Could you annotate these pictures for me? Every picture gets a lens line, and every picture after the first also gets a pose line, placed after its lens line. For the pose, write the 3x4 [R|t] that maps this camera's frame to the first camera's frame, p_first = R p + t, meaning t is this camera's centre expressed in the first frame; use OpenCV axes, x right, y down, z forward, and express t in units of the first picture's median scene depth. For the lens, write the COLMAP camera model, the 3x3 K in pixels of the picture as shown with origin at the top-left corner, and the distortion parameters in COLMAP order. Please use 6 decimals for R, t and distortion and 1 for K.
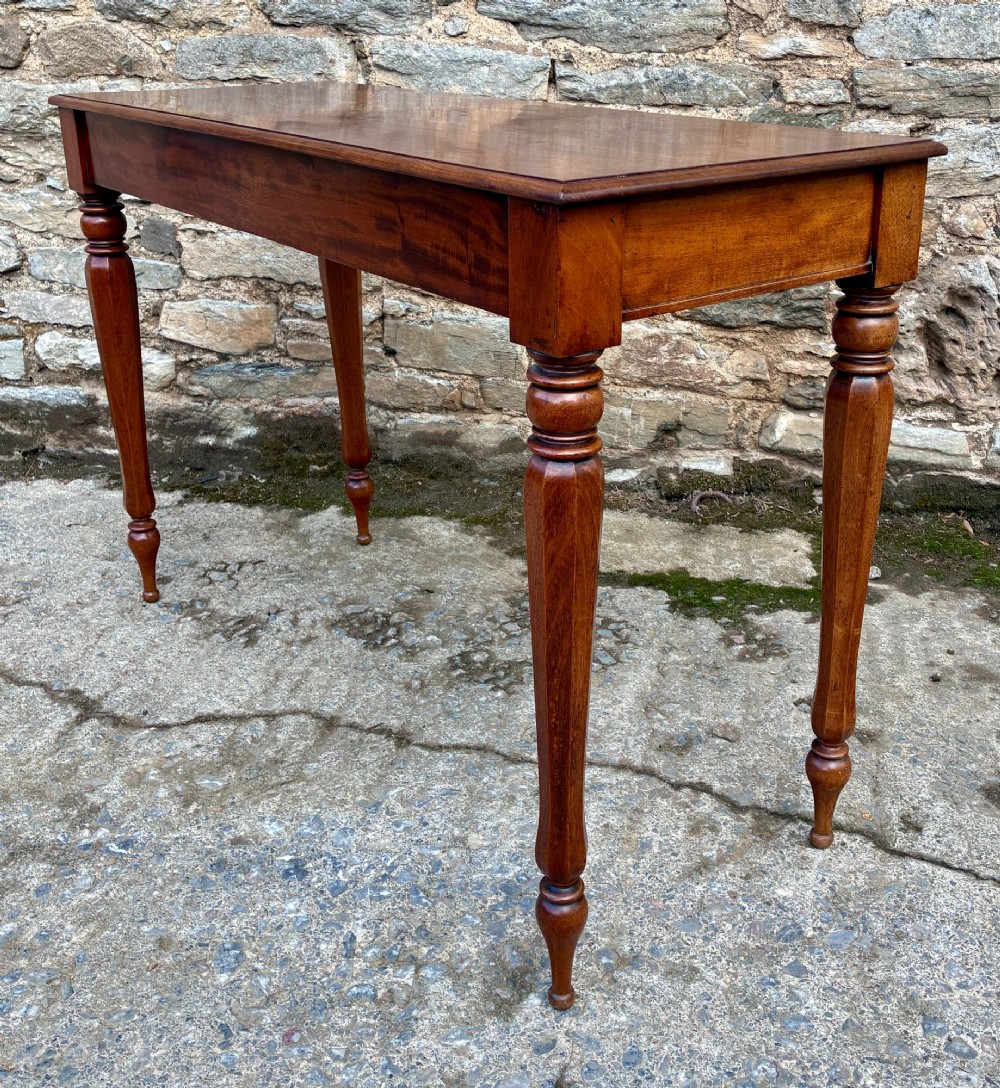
lens RADIAL K [[1240.9, 0, 549.1], [0, 1240.9, 433.0], [0, 0, 1]] dist [0.015585, 0.027567]
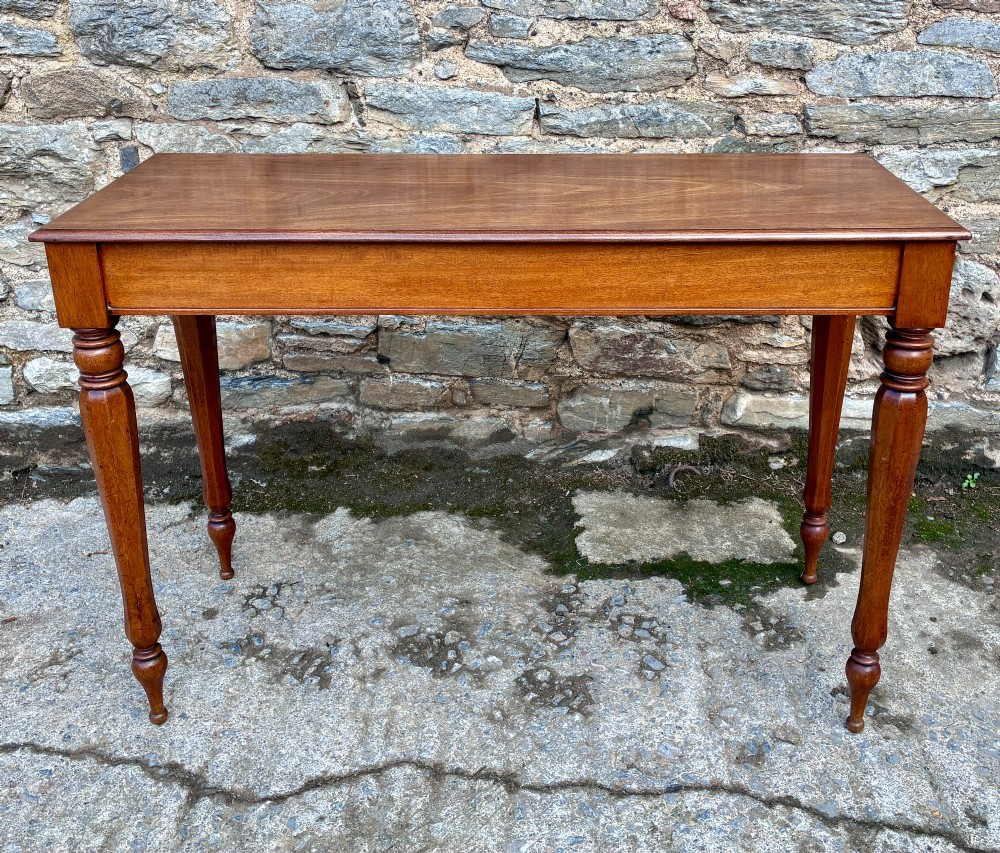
lens RADIAL K [[1086.7, 0, 536.4], [0, 1086.7, 316.2], [0, 0, 1]] dist [0.022181, 0.009778]
pose [[0.983074, -0.065129, 0.171243, -0.177231], [0.059073, 0.997443, 0.040228, -0.150609], [-0.173425, -0.029431, 0.984407, 0.052705]]
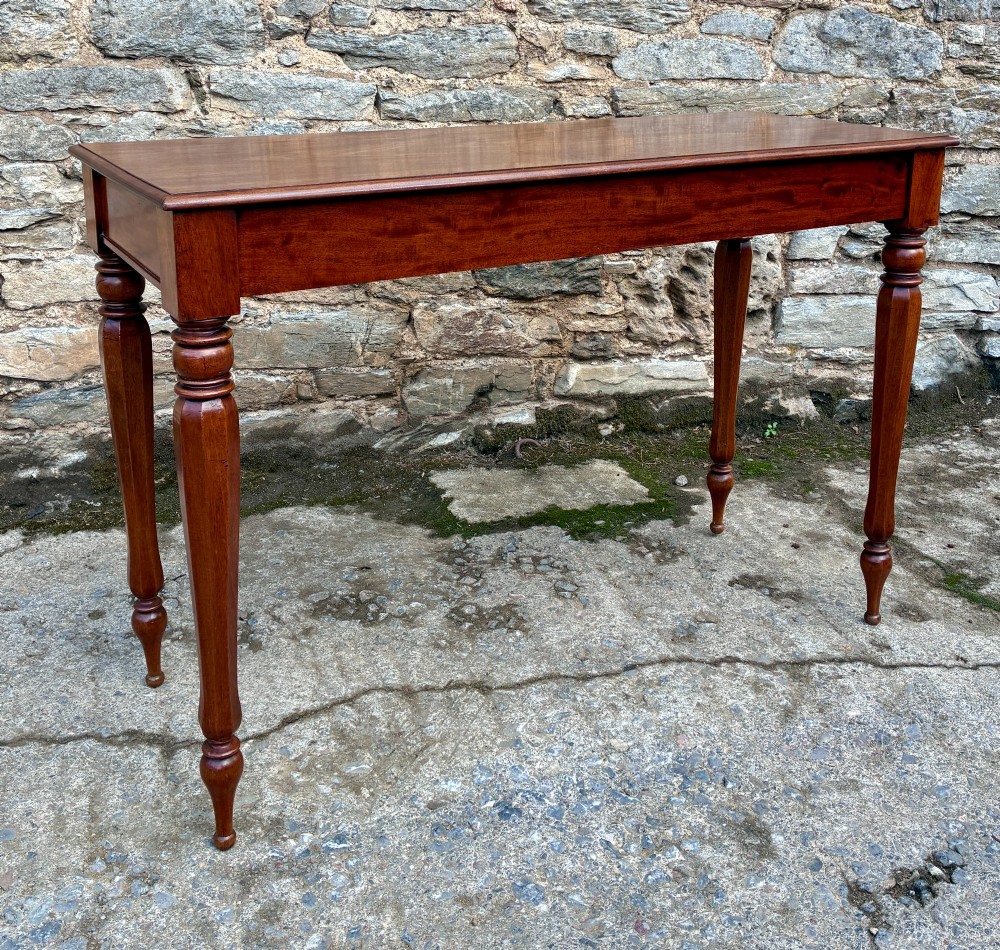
lens RADIAL K [[1184.8, 0, 491.8], [0, 1184.8, 290.7], [0, 0, 1]] dist [0.046110, -0.046264]
pose [[0.885752, -0.100784, 0.453085, -0.427187], [0.144142, 0.987606, -0.062106, -0.029414], [-0.441210, 0.120319, 0.889301, -0.000794]]
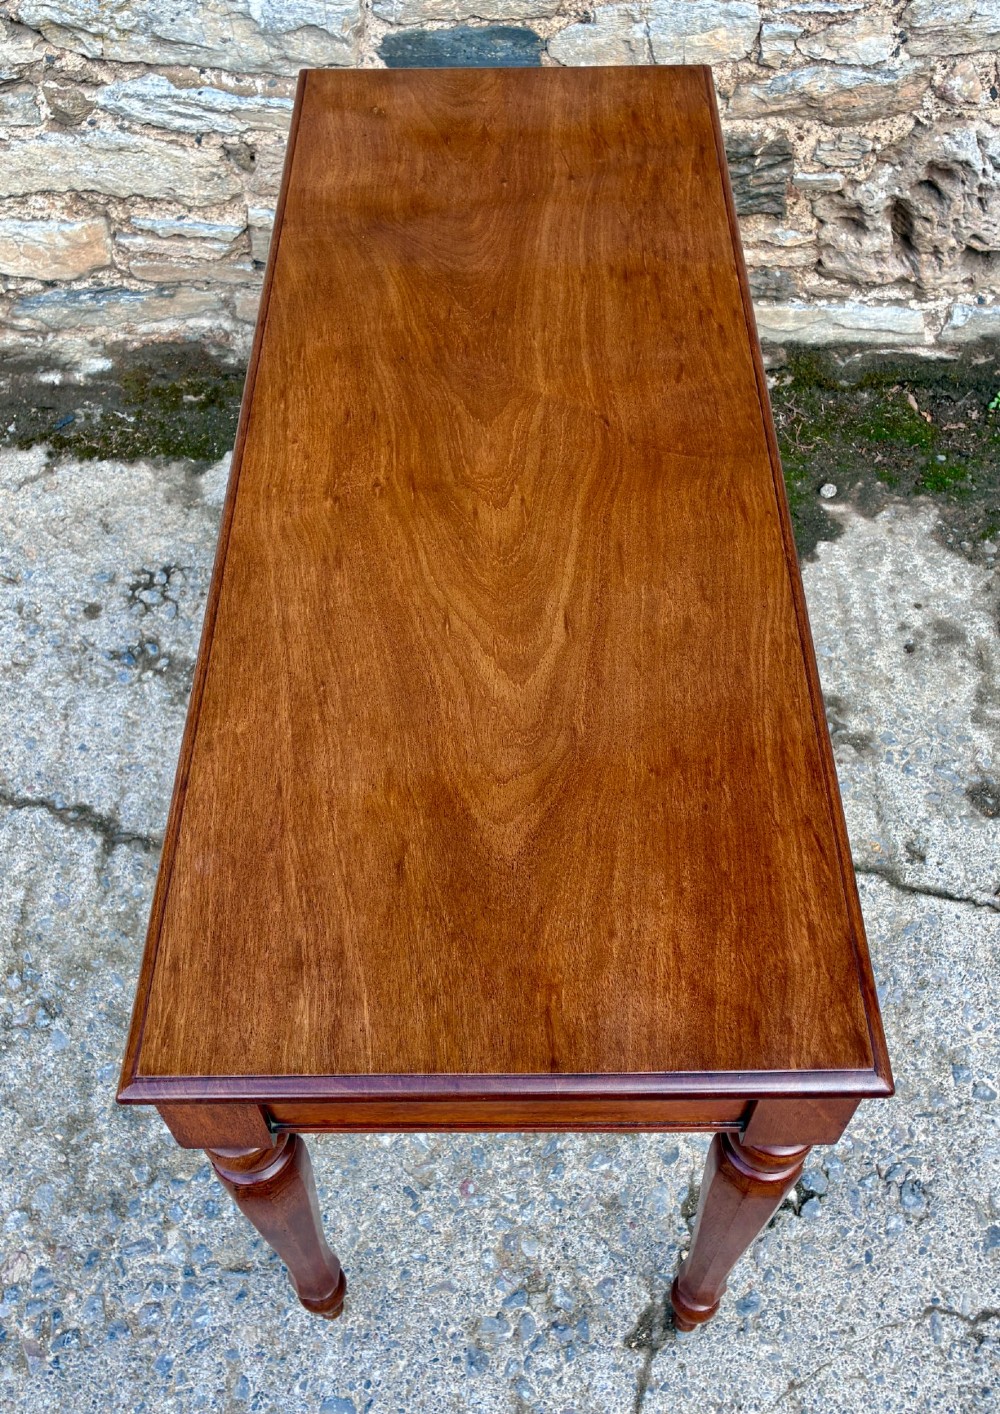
lens RADIAL K [[1328.3, 0, 522.0], [0, 1328.3, 700.0], [0, 0, 1]] dist [0.003822, 0.034471]
pose [[0.978820, -0.160845, 0.126654, -0.132898], [0.064358, 0.829045, 0.555467, -0.344307], [-0.194346, -0.535550, 0.821837, 0.099939]]
